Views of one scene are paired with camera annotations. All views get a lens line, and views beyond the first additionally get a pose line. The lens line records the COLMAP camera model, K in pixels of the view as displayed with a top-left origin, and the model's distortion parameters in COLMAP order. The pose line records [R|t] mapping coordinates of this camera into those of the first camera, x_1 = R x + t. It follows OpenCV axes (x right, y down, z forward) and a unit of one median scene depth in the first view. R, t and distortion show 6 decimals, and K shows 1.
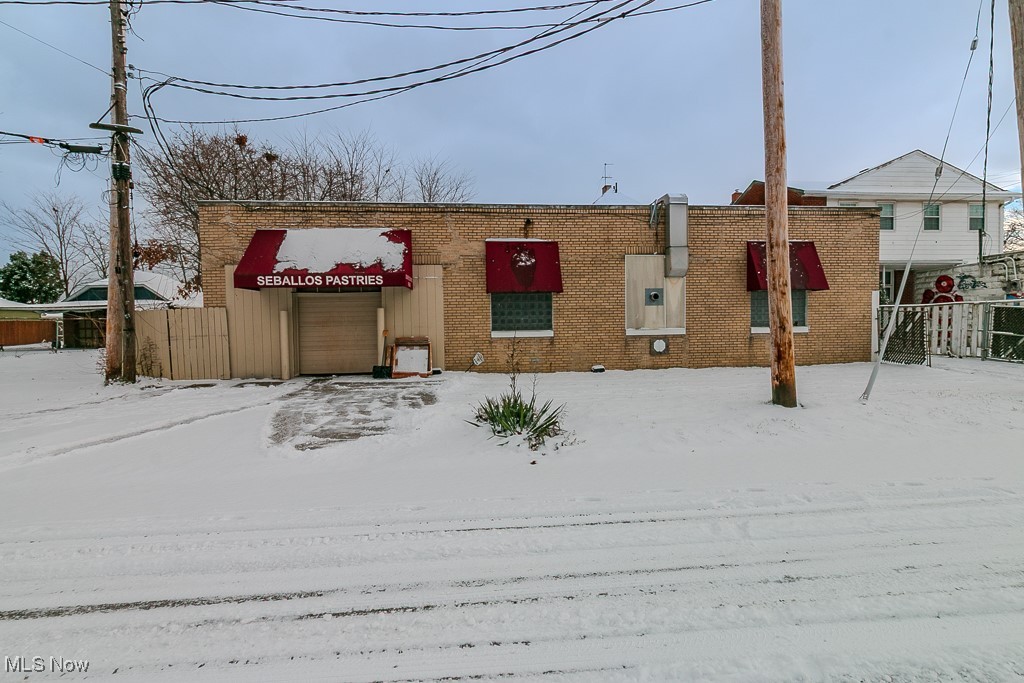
lens RADIAL K [[470.8, 0, 512.1], [0, 470.8, 369.3], [0, 0, 1]] dist [-0.000550, -0.000124]
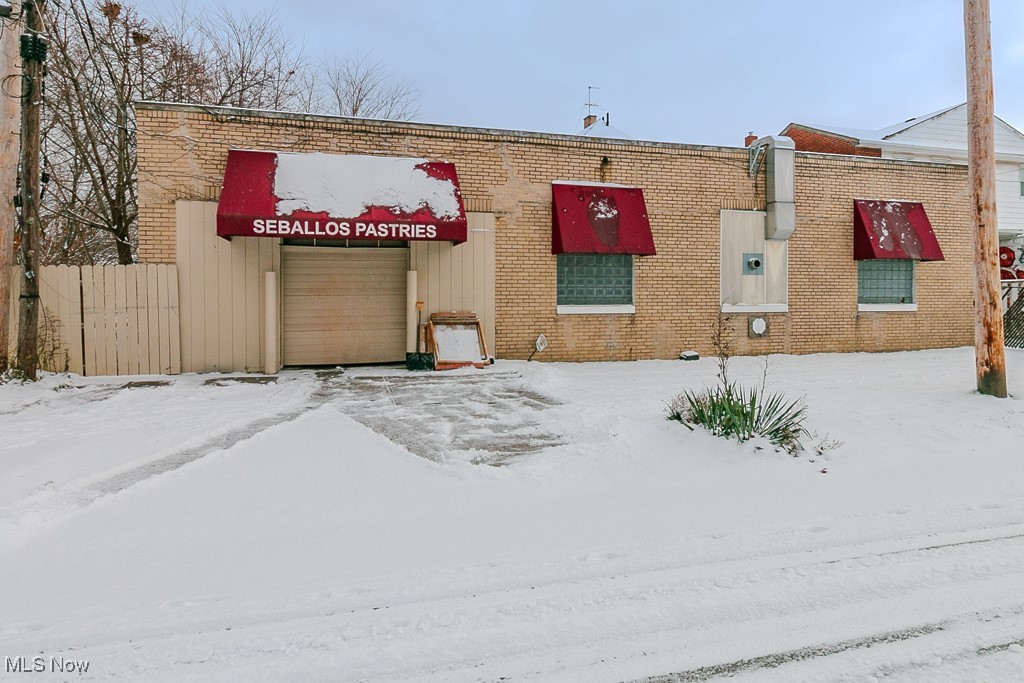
lens RADIAL K [[657.1, 0, 512.0], [0, 657.1, 341.5], [0, 0, 1]] dist [0.000601, -0.000373]
pose [[0.978820, -0.000340, 0.204724, -0.335640], [0.006262, 0.999580, -0.028278, 0.004577], [-0.204629, 0.028961, 0.978411, 0.010357]]
